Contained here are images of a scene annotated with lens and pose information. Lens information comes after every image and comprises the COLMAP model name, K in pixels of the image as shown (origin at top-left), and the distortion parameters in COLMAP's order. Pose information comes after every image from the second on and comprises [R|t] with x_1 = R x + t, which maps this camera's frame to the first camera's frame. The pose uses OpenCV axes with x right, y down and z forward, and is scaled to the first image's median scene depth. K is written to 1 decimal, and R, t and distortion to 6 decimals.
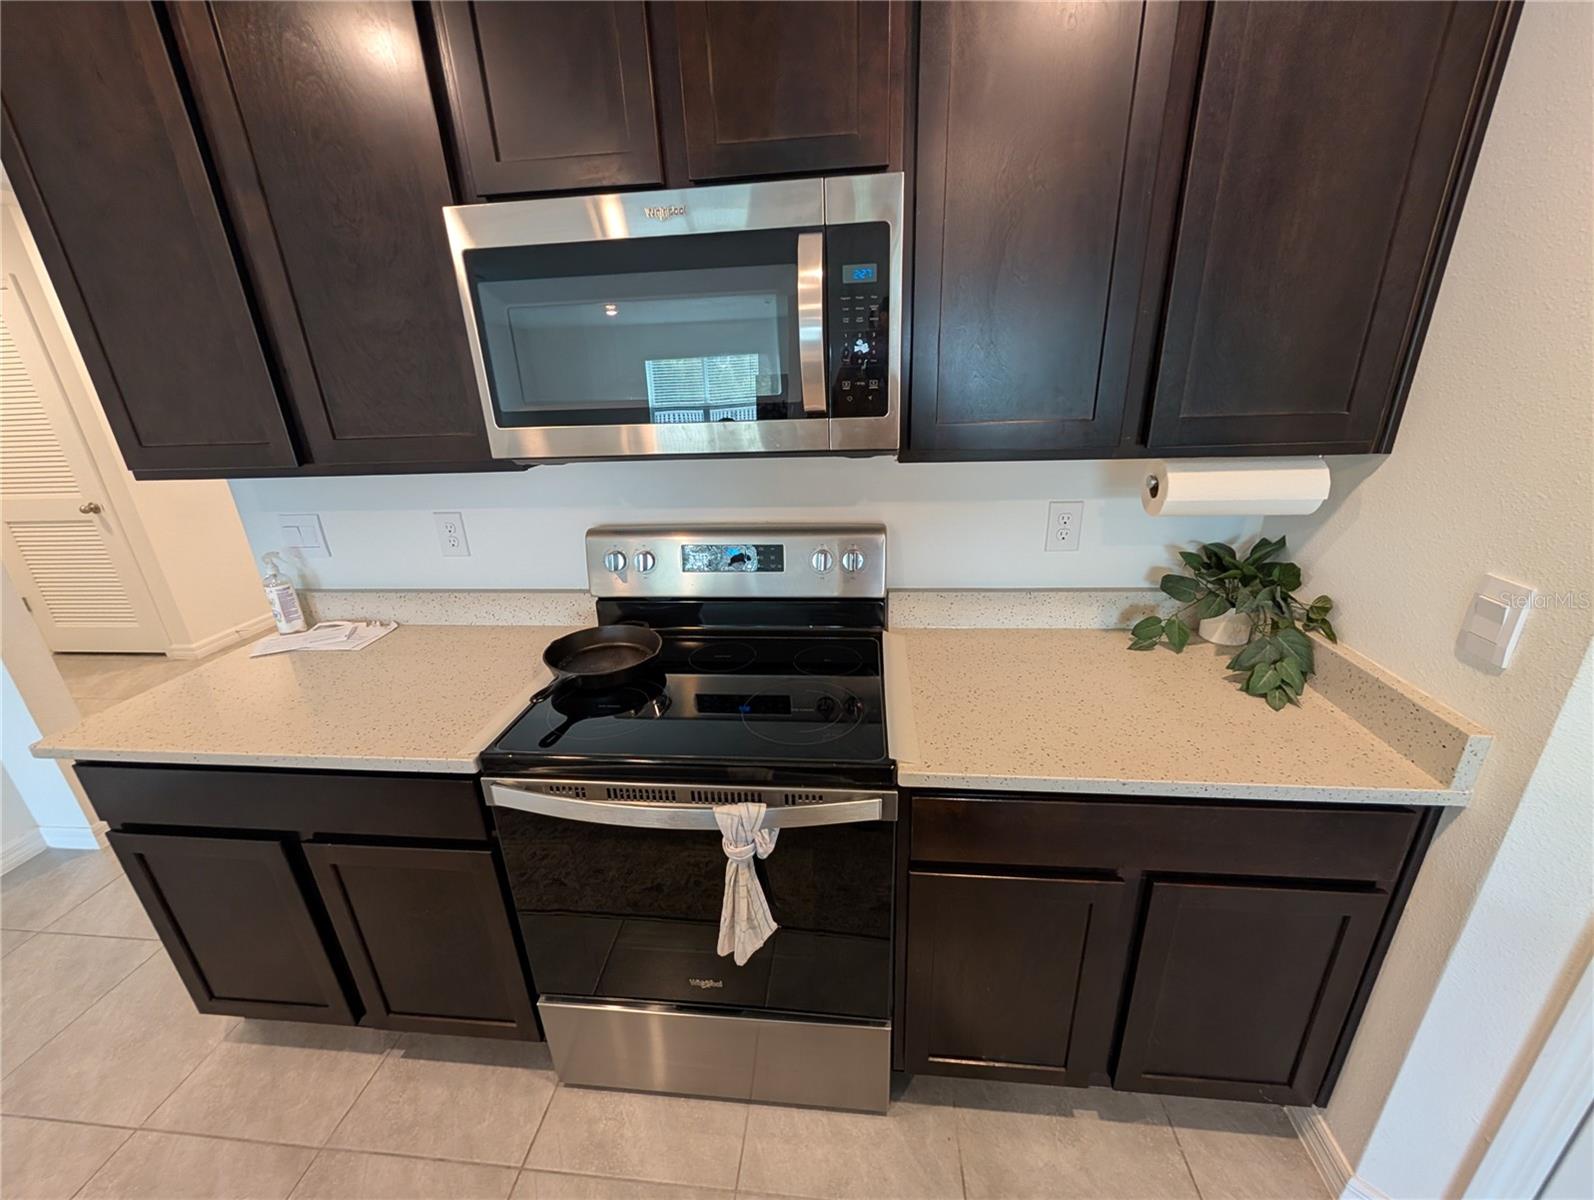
lens RADIAL K [[621.3, 0, 788.9], [0, 621.3, 593.2], [0, 0, 1]] dist [0.001017, 0.000138]
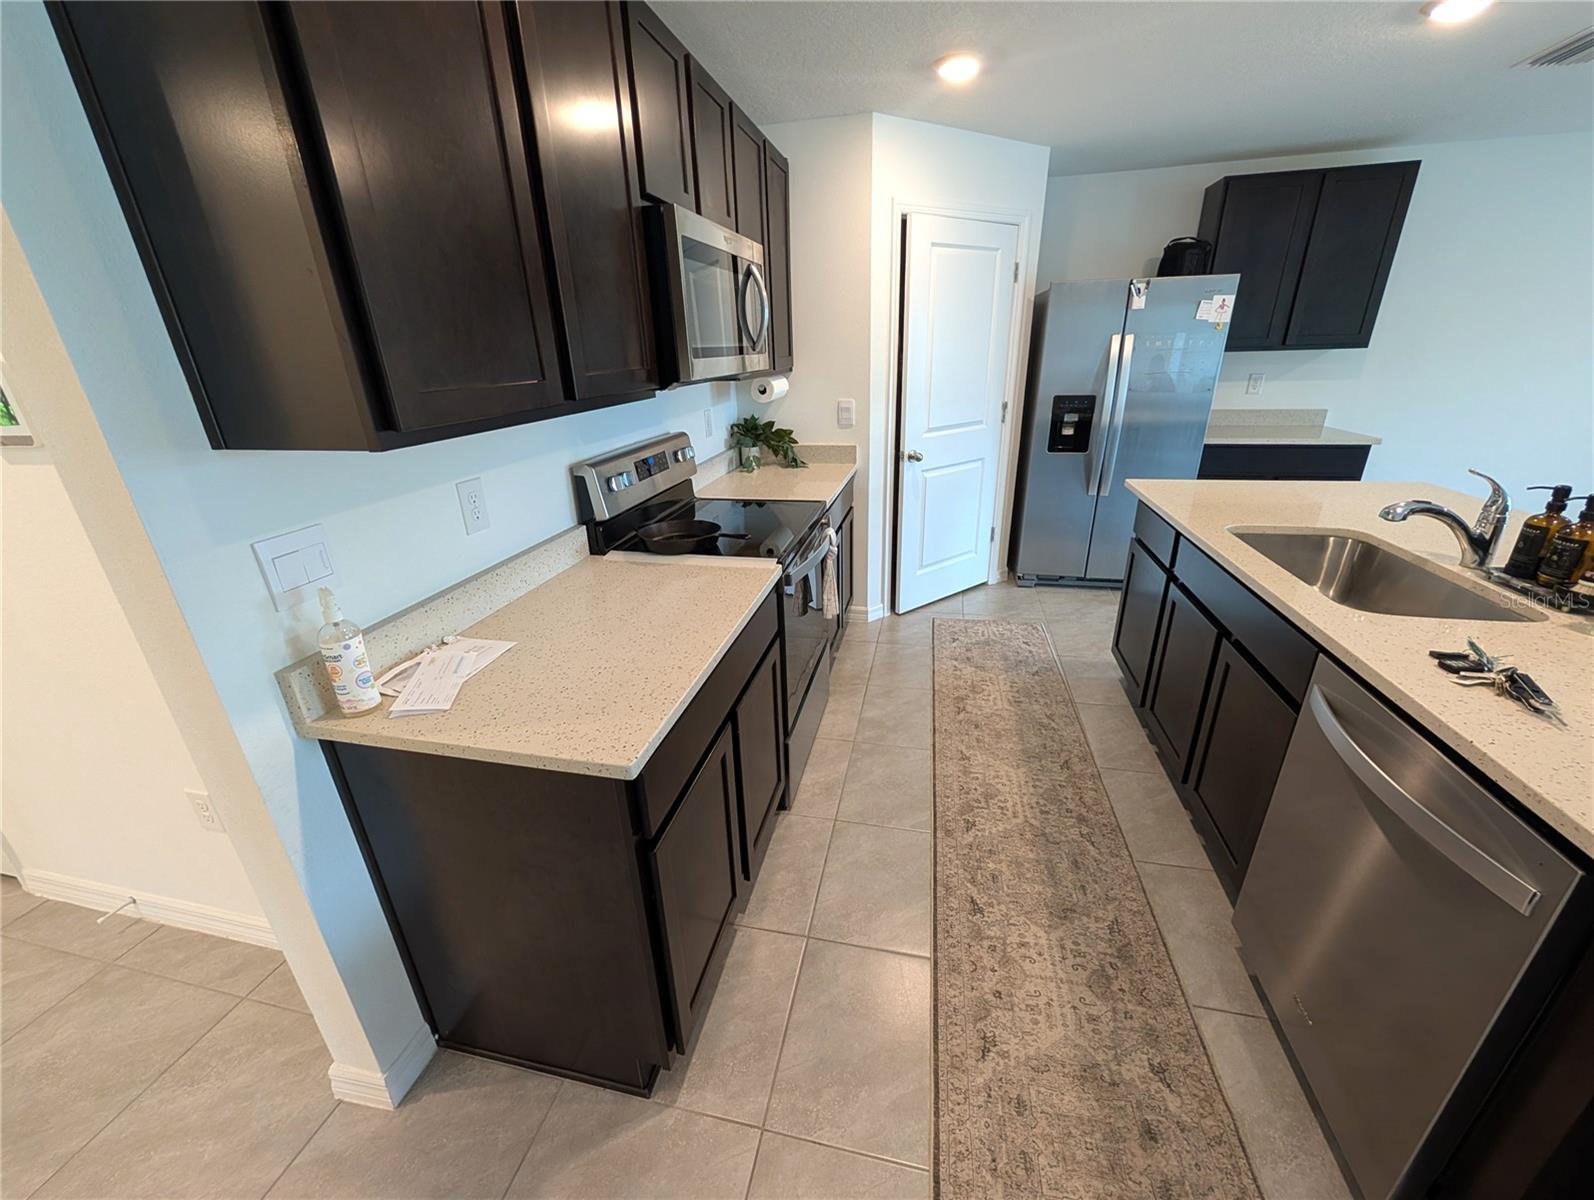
lens RADIAL K [[621.3, 0, 788.9], [0, 621.3, 593.2], [0, 0, 1]] dist [0.001017, 0.000138]
pose [[0.133784, -0.334787, 0.932748, -1.324910], [0.370178, 0.889963, 0.266335, -0.052984], [-0.919277, 0.309652, 0.242994, 0.412856]]
